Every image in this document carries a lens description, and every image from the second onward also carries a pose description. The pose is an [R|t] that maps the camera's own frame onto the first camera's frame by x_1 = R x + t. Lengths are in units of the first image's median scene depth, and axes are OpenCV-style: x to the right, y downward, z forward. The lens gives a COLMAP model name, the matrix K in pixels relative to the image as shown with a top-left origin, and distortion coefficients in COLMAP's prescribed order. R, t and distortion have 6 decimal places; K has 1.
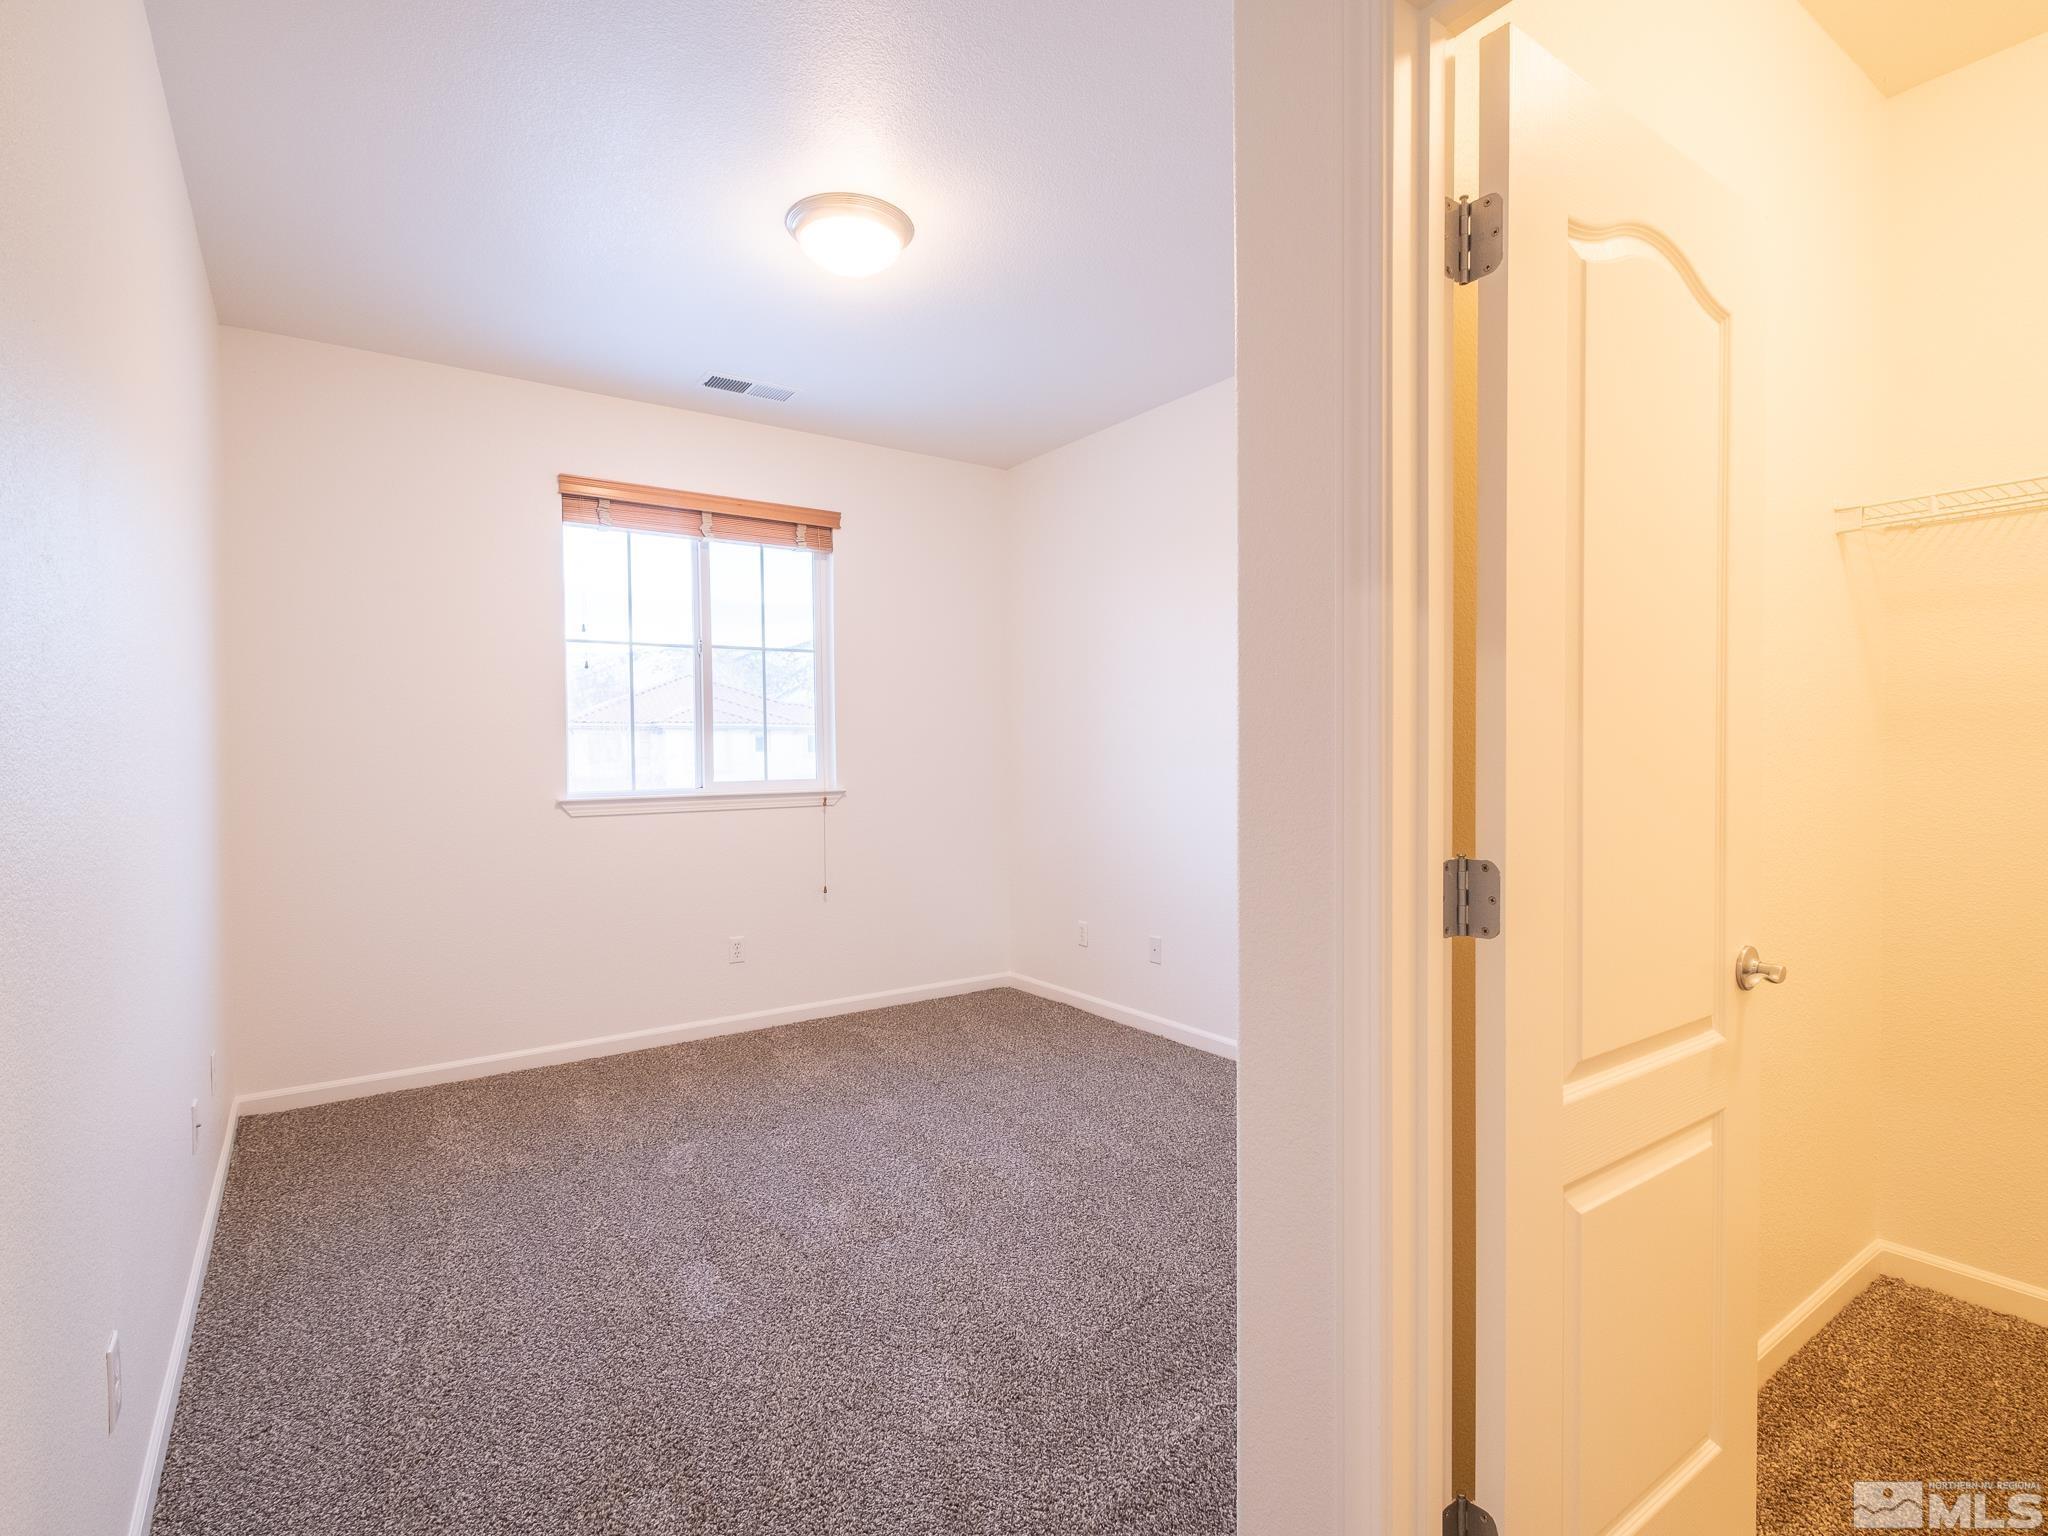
lens RADIAL K [[999.9, 0, 1028.3], [0, 999.9, 768.9], [0, 0, 1]] dist [0.013108, -0.015908]
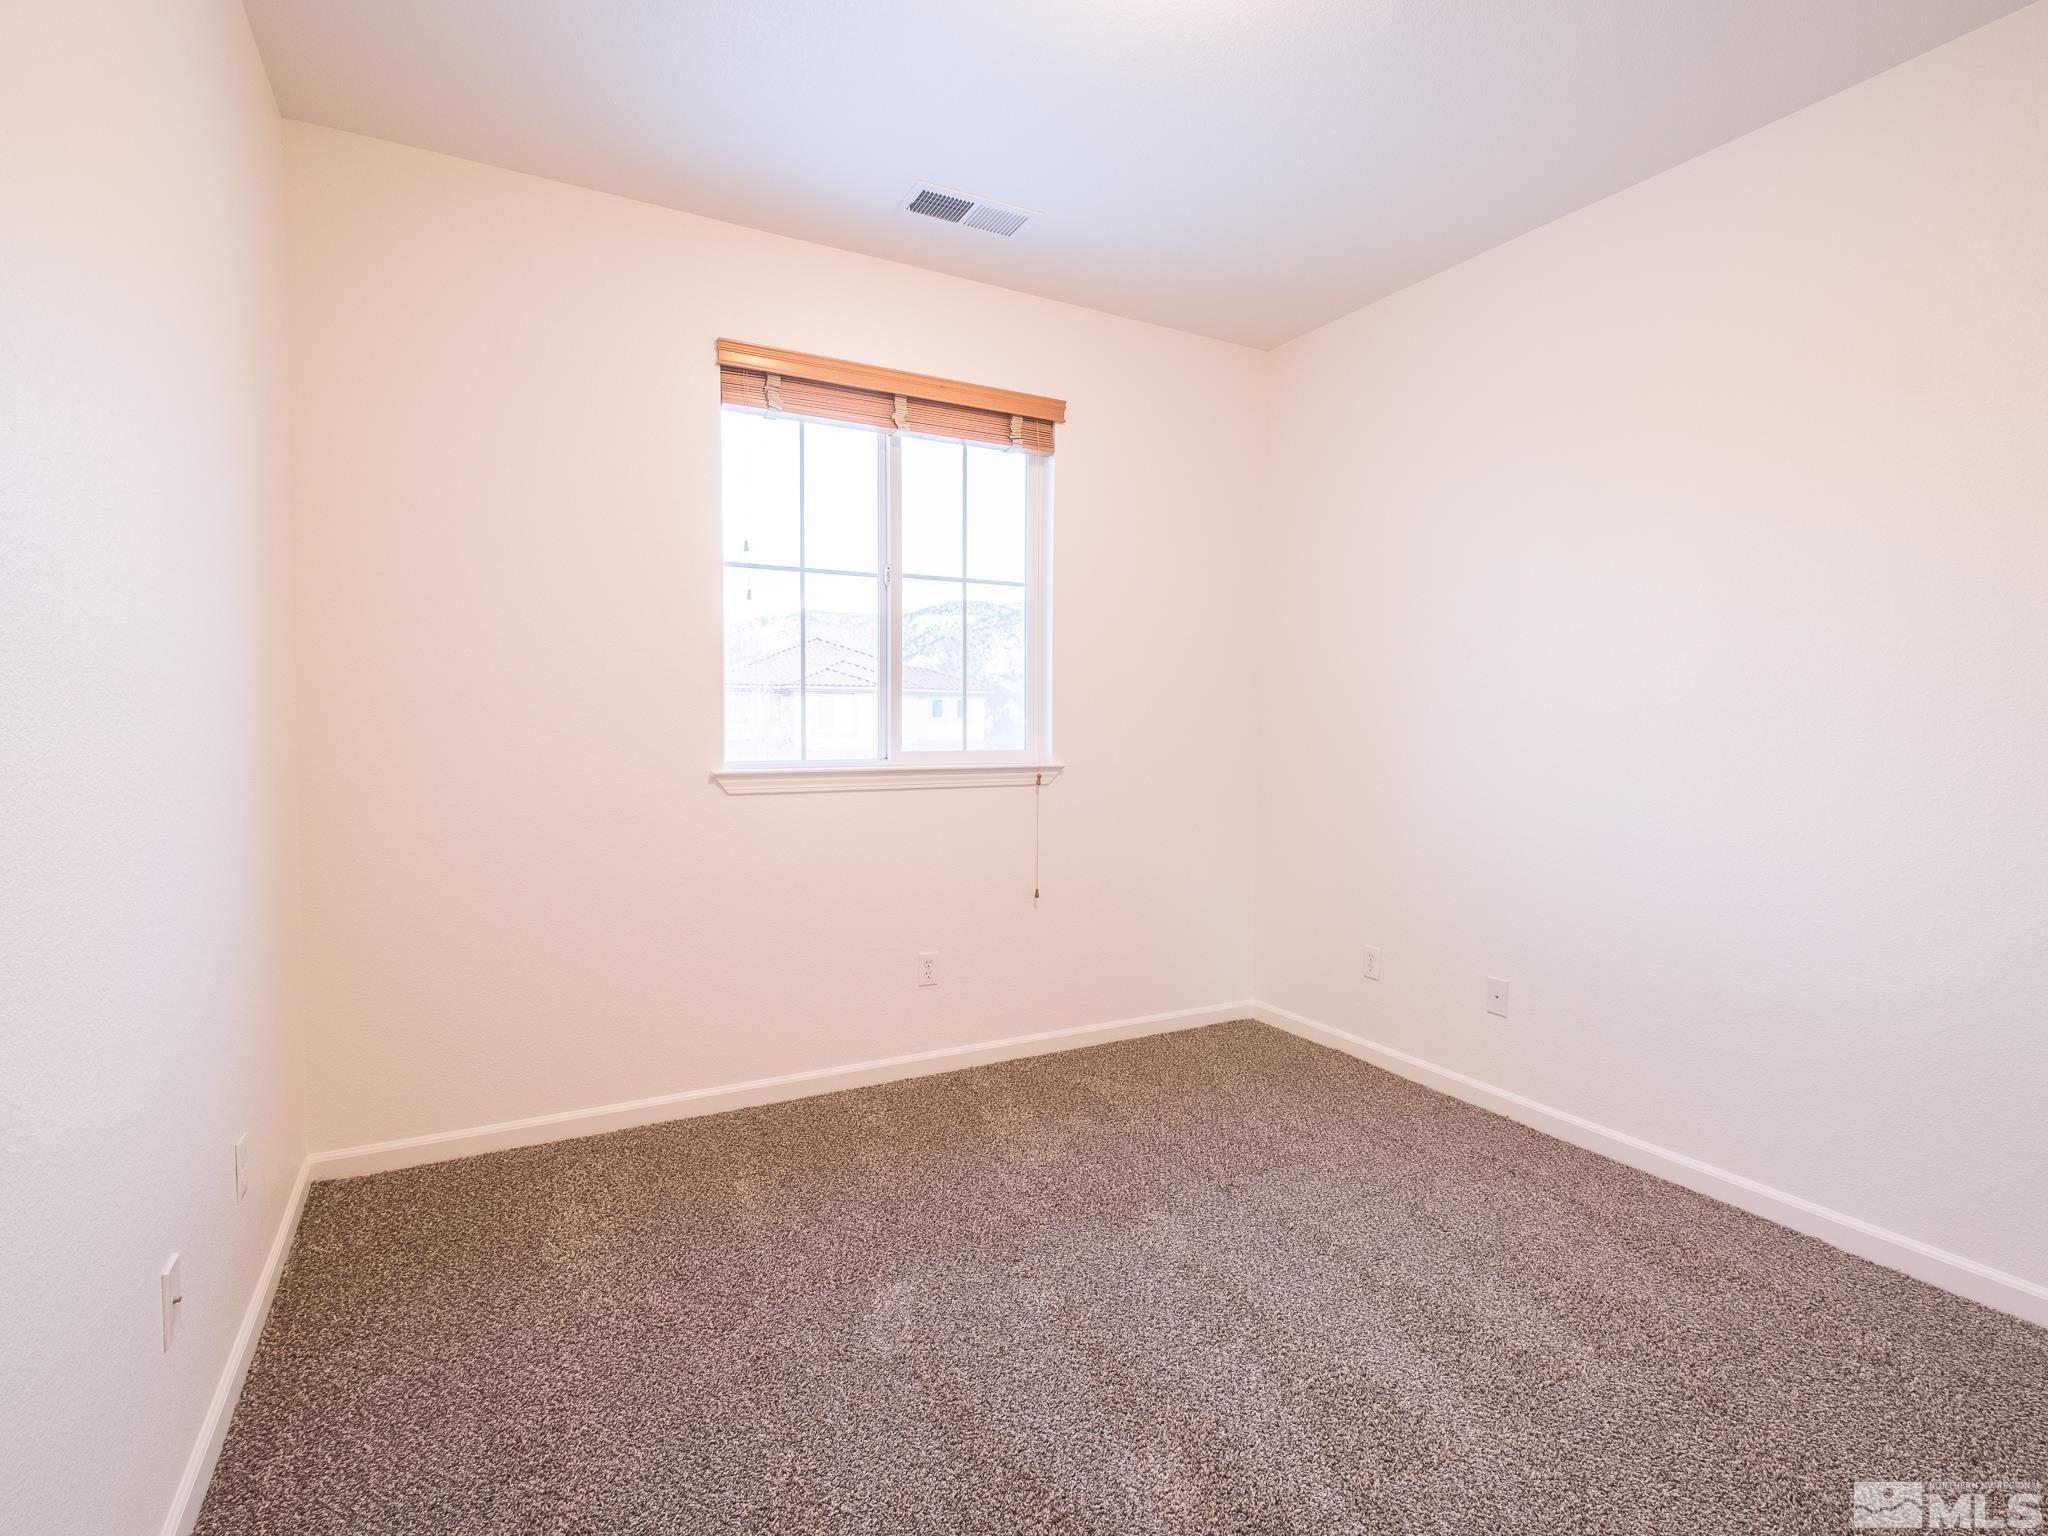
lens RADIAL K [[999.9, 0, 1028.3], [0, 999.9, 768.9], [0, 0, 1]] dist [0.013108, -0.015908]
pose [[0.993330, 0.022752, -0.113043, -0.140584], [-0.018955, 0.999223, 0.034549, -0.002541], [0.113741, -0.032176, 0.992989, 0.263830]]
